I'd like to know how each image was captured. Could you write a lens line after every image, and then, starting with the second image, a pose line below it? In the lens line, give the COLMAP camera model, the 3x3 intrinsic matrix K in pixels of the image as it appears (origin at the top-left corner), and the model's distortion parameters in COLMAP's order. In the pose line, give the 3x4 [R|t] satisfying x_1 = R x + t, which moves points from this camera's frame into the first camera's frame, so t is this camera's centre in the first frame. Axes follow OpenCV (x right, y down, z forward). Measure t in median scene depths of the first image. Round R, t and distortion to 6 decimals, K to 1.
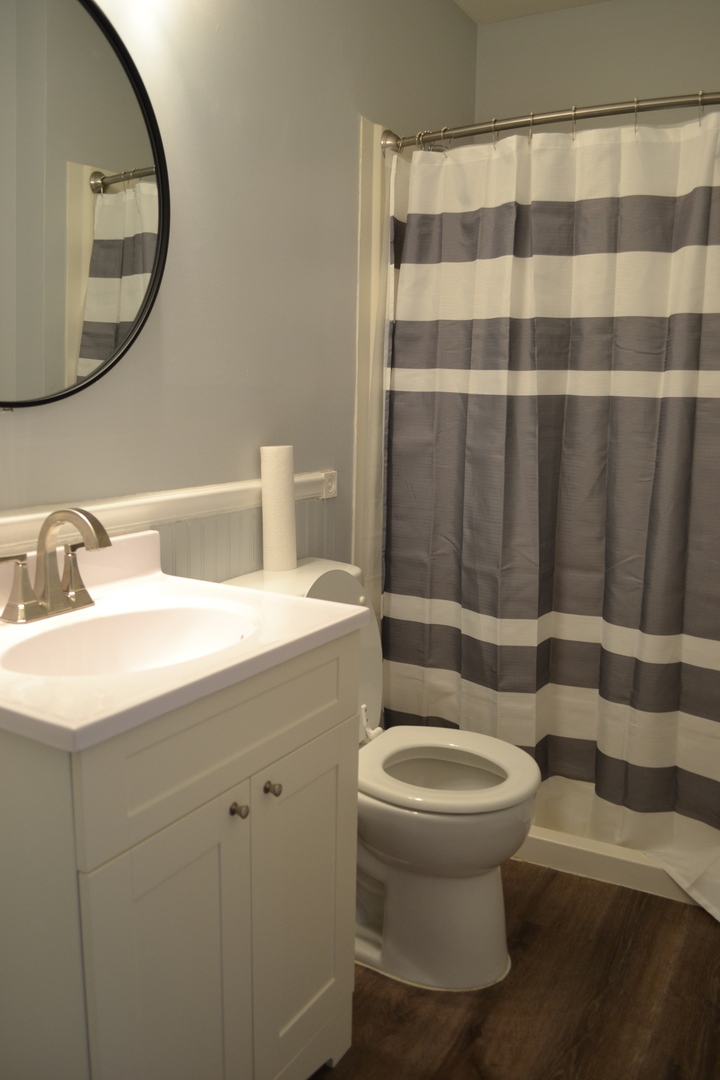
lens RADIAL K [[848.5, 0, 362.6], [0, 848.5, 536.3], [0, 0, 1]] dist [-0.083674, 0.011824]
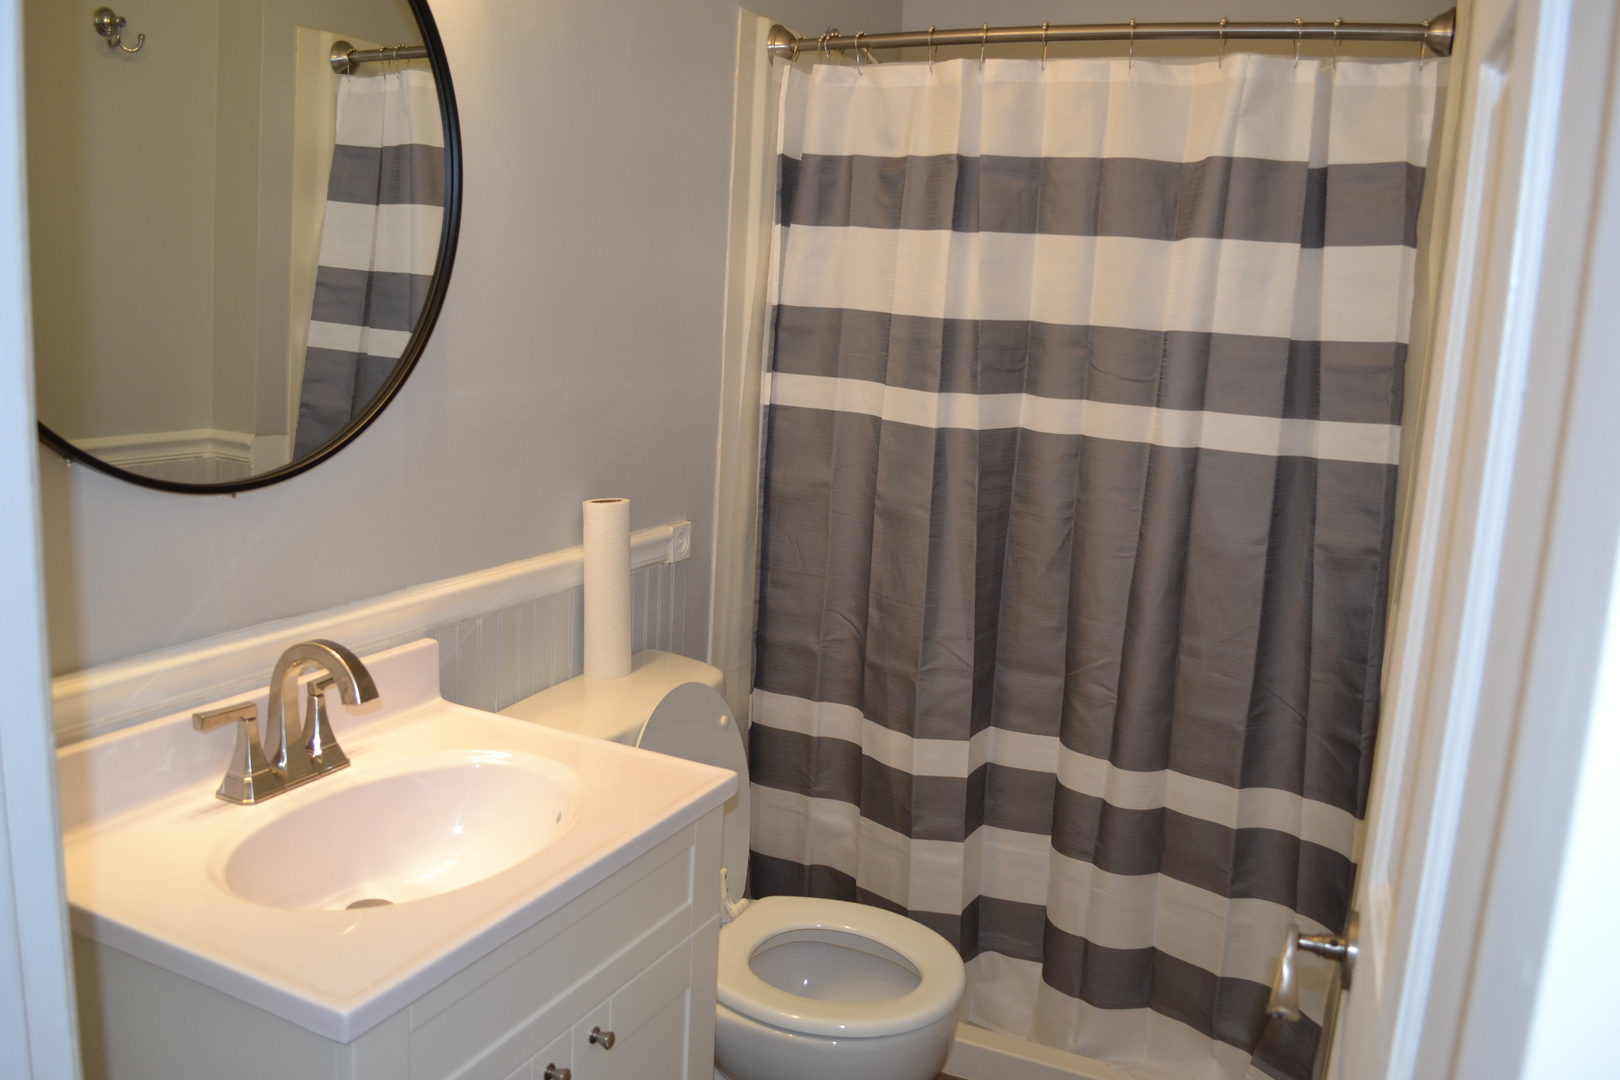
lens RADIAL K [[1272.8, 0, 807.0], [0, 1272.8, 545.1], [0, 0, 1]] dist [-0.083674, 0.011824]
pose [[0.997330, 0.023548, 0.069119, -0.007383], [-0.025756, 0.999180, 0.031228, -0.099306], [-0.068327, -0.032925, 0.997120, -0.052725]]
